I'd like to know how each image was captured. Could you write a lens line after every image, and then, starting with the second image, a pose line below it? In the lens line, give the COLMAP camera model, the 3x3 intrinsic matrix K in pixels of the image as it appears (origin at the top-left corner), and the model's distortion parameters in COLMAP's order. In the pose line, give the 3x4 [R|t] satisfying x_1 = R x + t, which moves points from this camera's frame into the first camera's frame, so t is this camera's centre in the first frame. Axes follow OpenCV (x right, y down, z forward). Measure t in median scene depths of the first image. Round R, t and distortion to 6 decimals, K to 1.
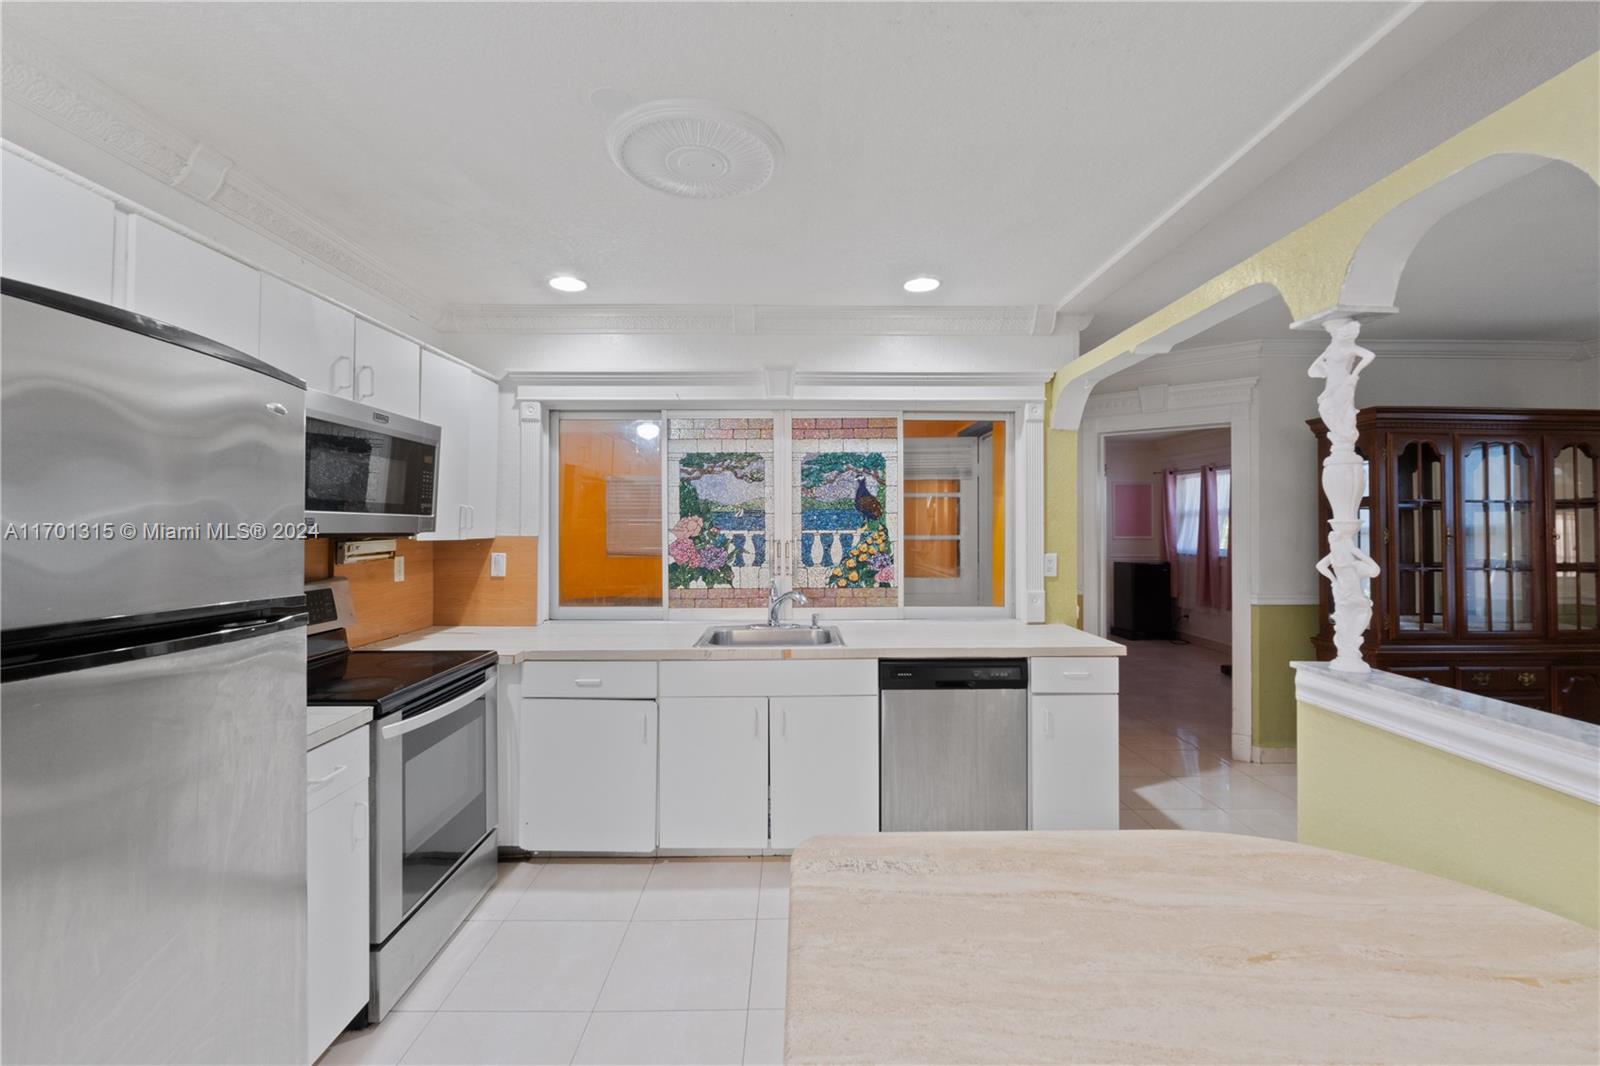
lens RADIAL K [[668.8, 0, 768.5], [0, 668.8, 519.5], [0, 0, 1]] dist [-0.006395, 0.000869]
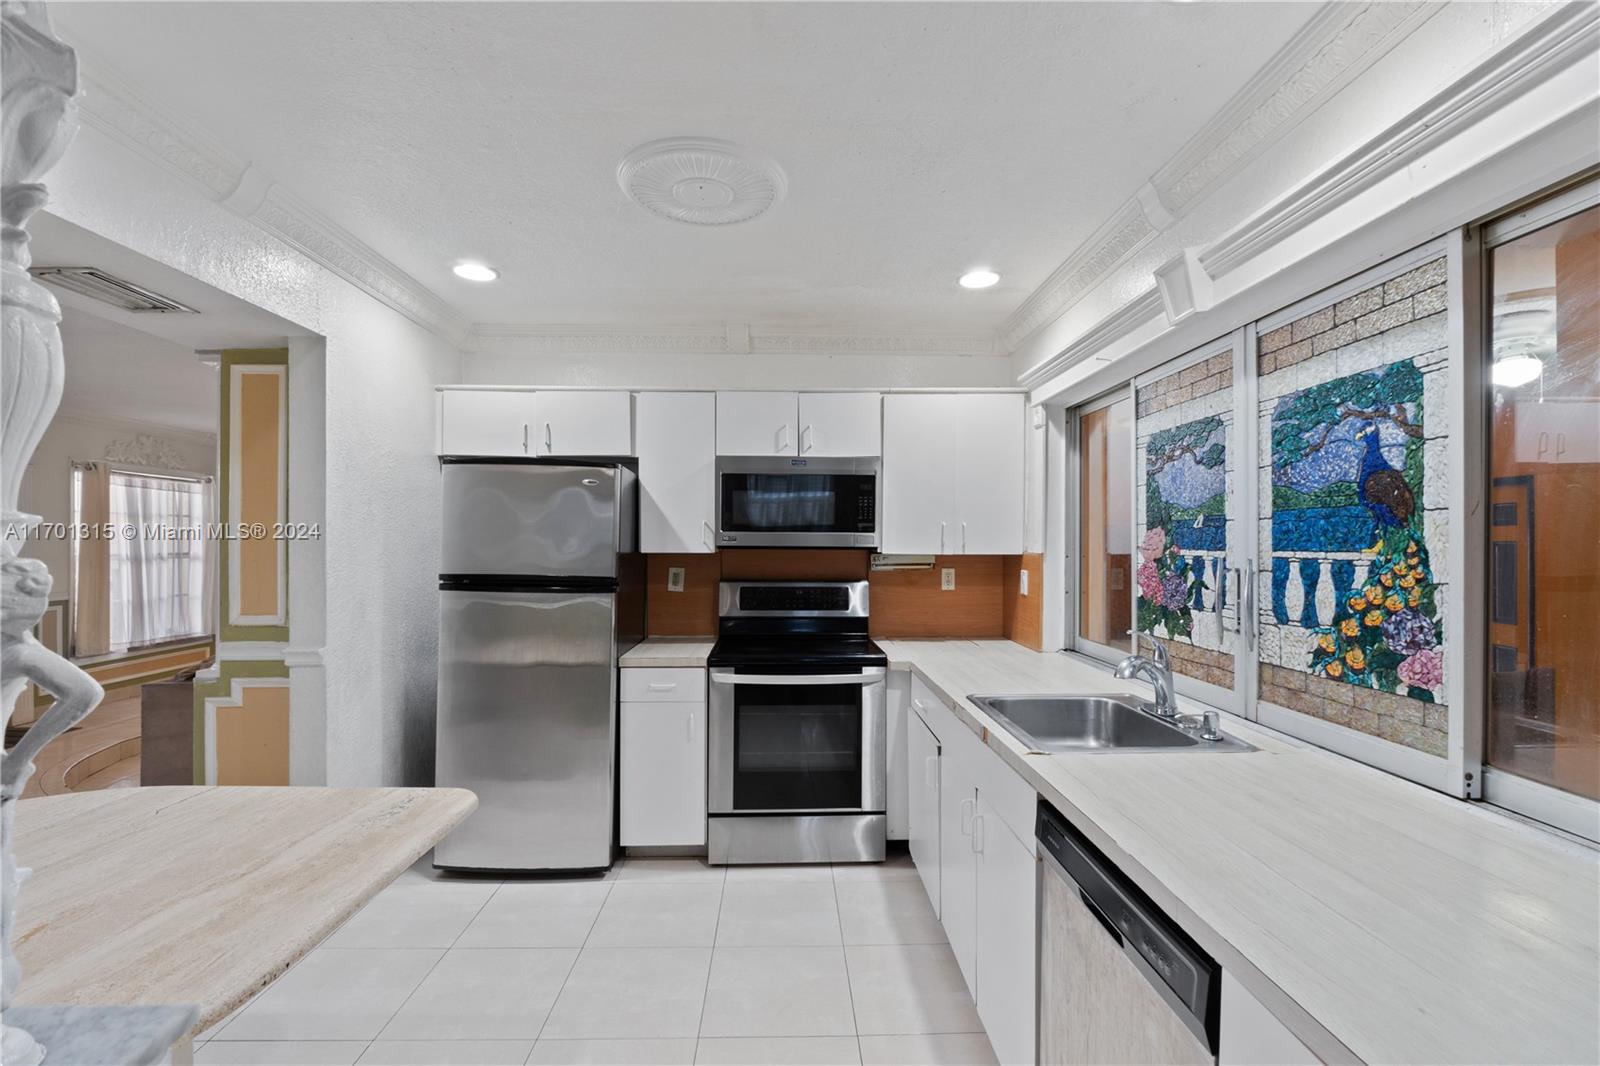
lens RADIAL K [[668.8, 0, 797.6], [0, 668.8, 540.0], [0, 0, 1]] dist [-0.006395, 0.000869]
pose [[0.067618, -0.002007, -0.997709, 0.534684], [0.005175, 0.999985, -0.001660, 0.006637], [0.997698, -0.005051, 0.067627, 0.608926]]
